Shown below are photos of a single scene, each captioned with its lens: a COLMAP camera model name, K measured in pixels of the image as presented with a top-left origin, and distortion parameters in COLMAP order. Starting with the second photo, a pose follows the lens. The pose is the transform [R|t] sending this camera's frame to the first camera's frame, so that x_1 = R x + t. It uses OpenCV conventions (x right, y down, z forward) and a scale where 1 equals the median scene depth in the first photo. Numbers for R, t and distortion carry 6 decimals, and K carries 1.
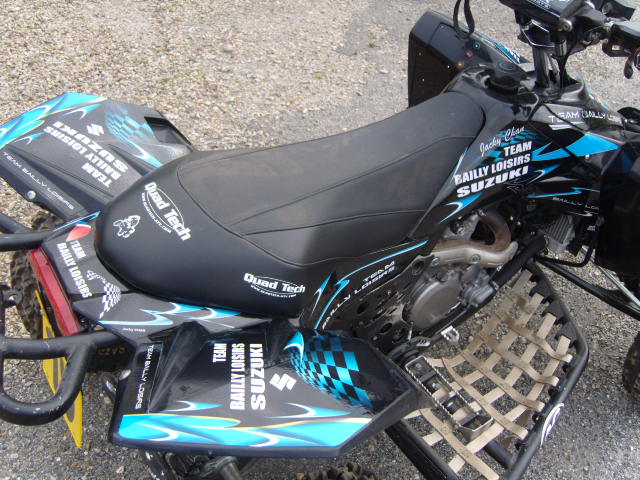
lens RADIAL K [[653.3, 0, 321.3], [0, 653.3, 239.1], [0, 0, 1]] dist [-0.112242, 0.000000]
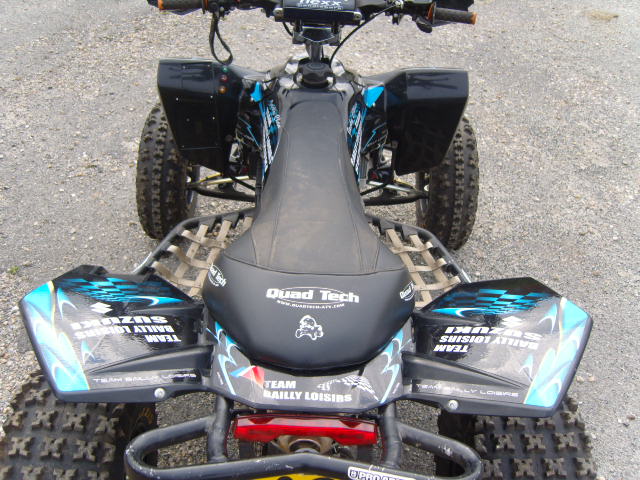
lens RADIAL K [[653.3, 0, 319.0], [0, 653.3, 240.4], [0, 0, 1]] dist [-0.112242, 0.000000]
pose [[0.566667, -0.538900, 0.623277, -0.657332], [0.537632, 0.815064, 0.215923, -0.266159], [-0.624372, 0.212737, 0.751600, 0.148984]]
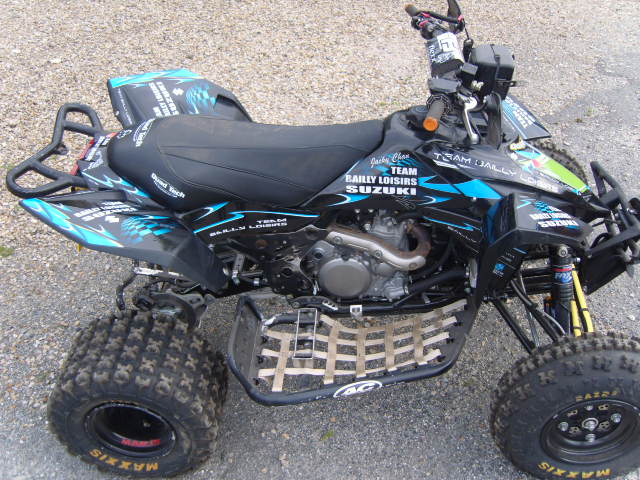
lens RADIAL K [[653.3, 0, 321.0], [0, 653.3, 241.3], [0, 0, 1]] dist [-0.112242, 0.000000]
pose [[0.792316, 0.314473, -0.522821, 0.902608], [-0.353224, 0.935144, 0.027184, 0.013344], [0.497461, 0.163135, 0.852009, -0.162637]]
